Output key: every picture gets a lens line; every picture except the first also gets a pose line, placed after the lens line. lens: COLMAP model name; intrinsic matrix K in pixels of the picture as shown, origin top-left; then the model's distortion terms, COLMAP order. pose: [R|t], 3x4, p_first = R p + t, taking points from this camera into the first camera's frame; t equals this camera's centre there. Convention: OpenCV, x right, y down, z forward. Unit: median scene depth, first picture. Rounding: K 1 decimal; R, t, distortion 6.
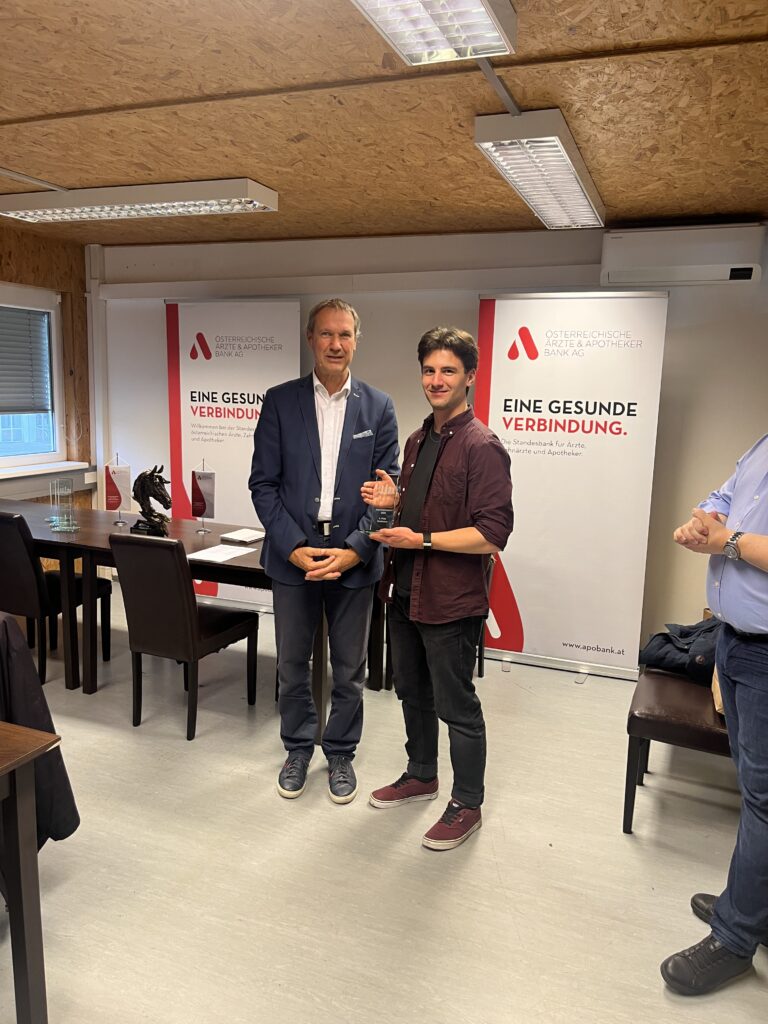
lens RADIAL K [[770.5, 0, 381.1], [0, 770.5, 505.4], [0, 0, 1]] dist [0.048881, -0.067853]
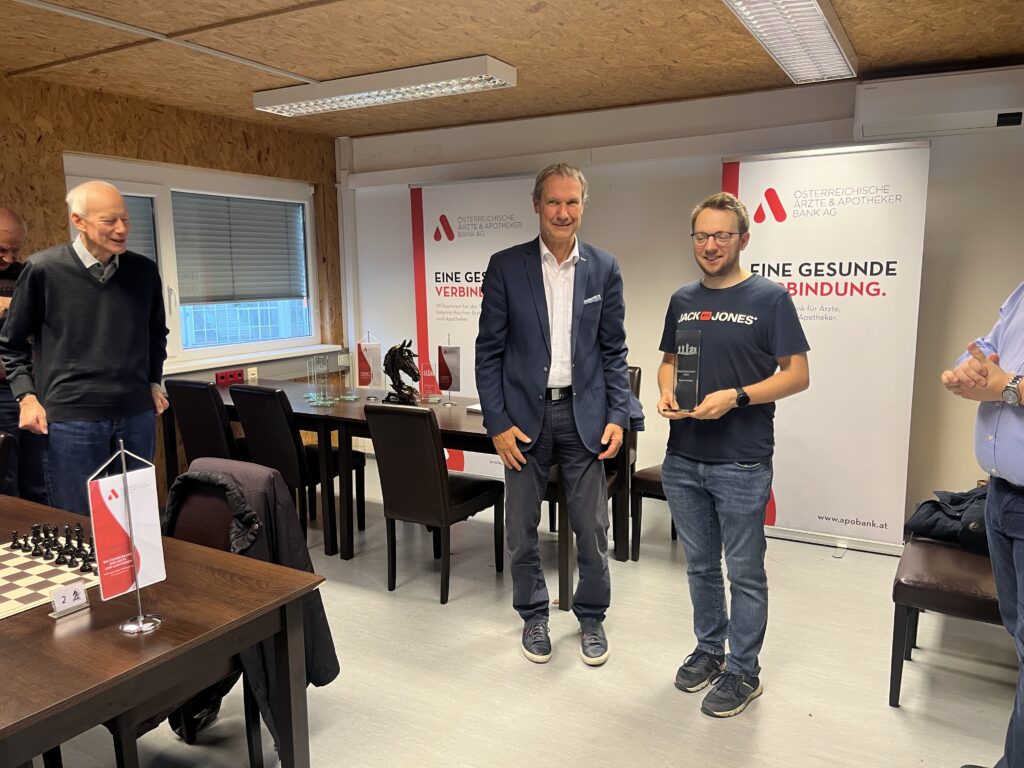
lens RADIAL K [[768.4, 0, 509.8], [0, 768.4, 391.4], [0, 0, 1]] dist [0.062499, -0.095835]
pose [[0.989487, -0.017669, -0.143542, -0.003394], [0.017193, 0.999842, -0.004556, 0.022744], [0.143600, 0.002040, 0.989634, -0.003908]]
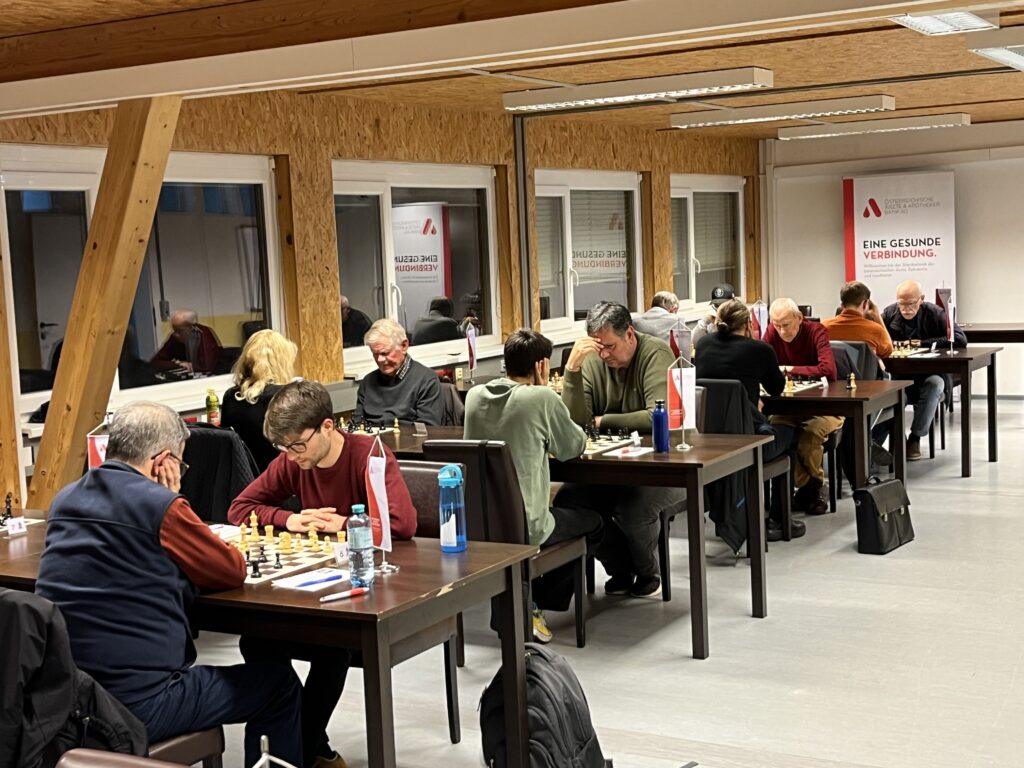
lens RADIAL K [[1441.8, 0, 511.5], [0, 1441.8, 385.3], [0, 0, 1]] dist [0.043188, 0.060177]
pose [[0.986430, -0.058377, -0.153454, -0.618554], [0.049066, 0.996757, -0.063785, 0.305832], [0.156680, 0.055390, 0.986095, -2.052454]]
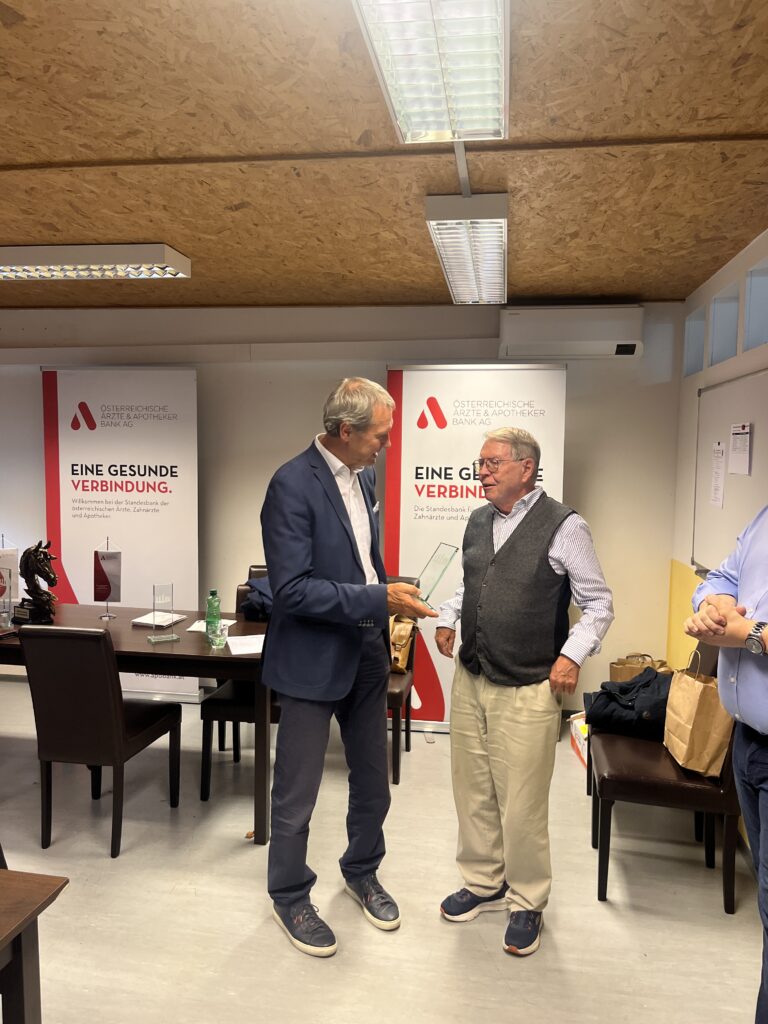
lens RADIAL K [[773.0, 0, 380.7], [0, 773.0, 505.3], [0, 0, 1]] dist [0.047478, -0.063983]
pose [[0.976807, -0.027803, 0.212309, -0.108046], [0.045883, 0.995681, -0.080715, -0.008701], [-0.209147, 0.088584, 0.973864, 0.031231]]
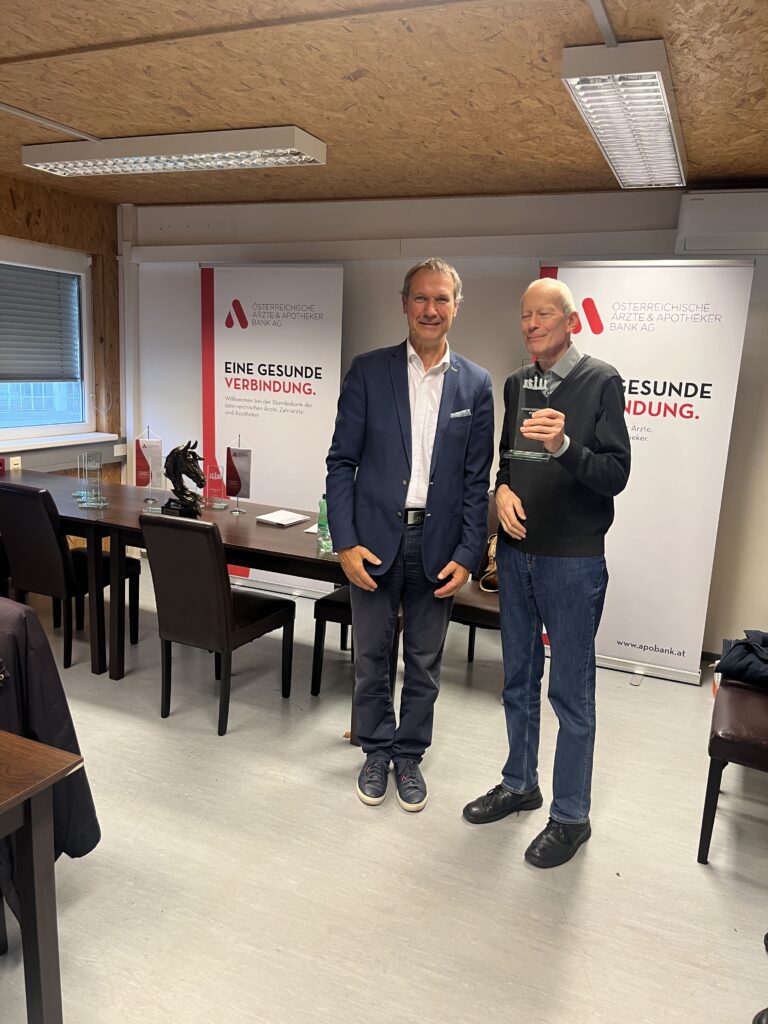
lens RADIAL K [[768.4, 0, 377.4], [0, 768.4, 511.4], [0, 0, 1]] dist [0.062499, -0.095835]
pose [[0.998979, 0.027235, -0.036037, -0.026551], [-0.025828, 0.998907, 0.038948, -0.007794], [0.037059, -0.037978, 0.998591, 0.069597]]
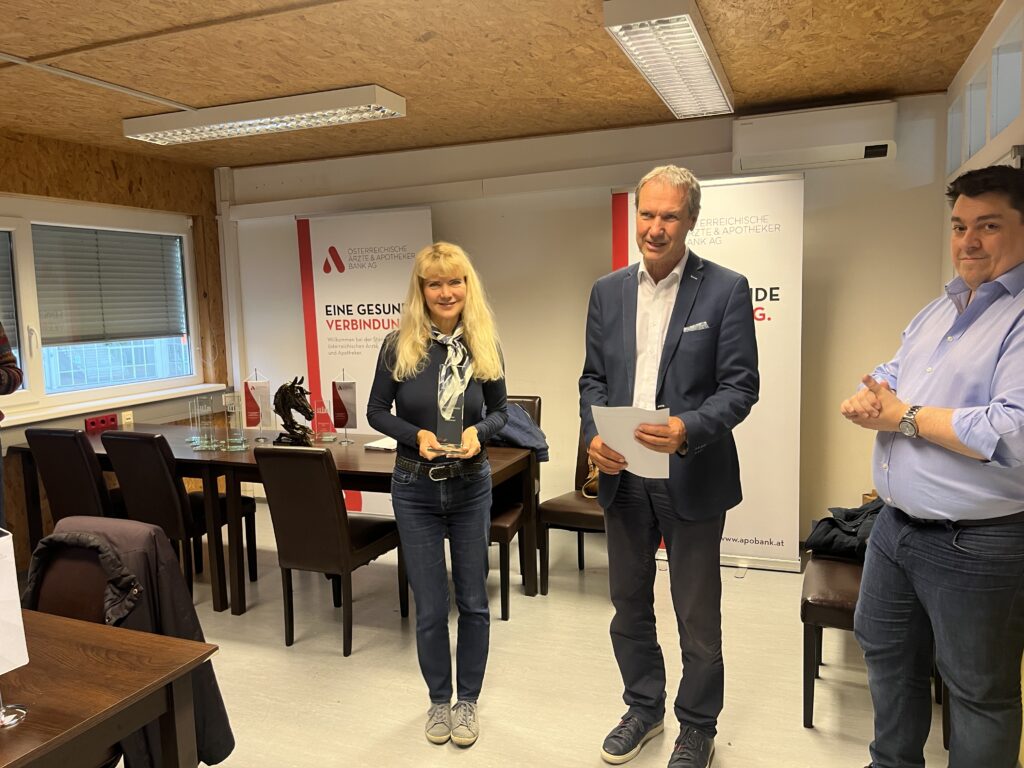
lens RADIAL K [[770.5, 0, 504.5], [0, 770.5, 387.4], [0, 0, 1]] dist [0.048881, -0.067853]
pose [[0.998337, -0.056612, -0.010890, -0.014631], [0.056083, 0.997460, -0.043918, 0.018495], [0.013349, 0.043234, 0.998976, 0.017409]]
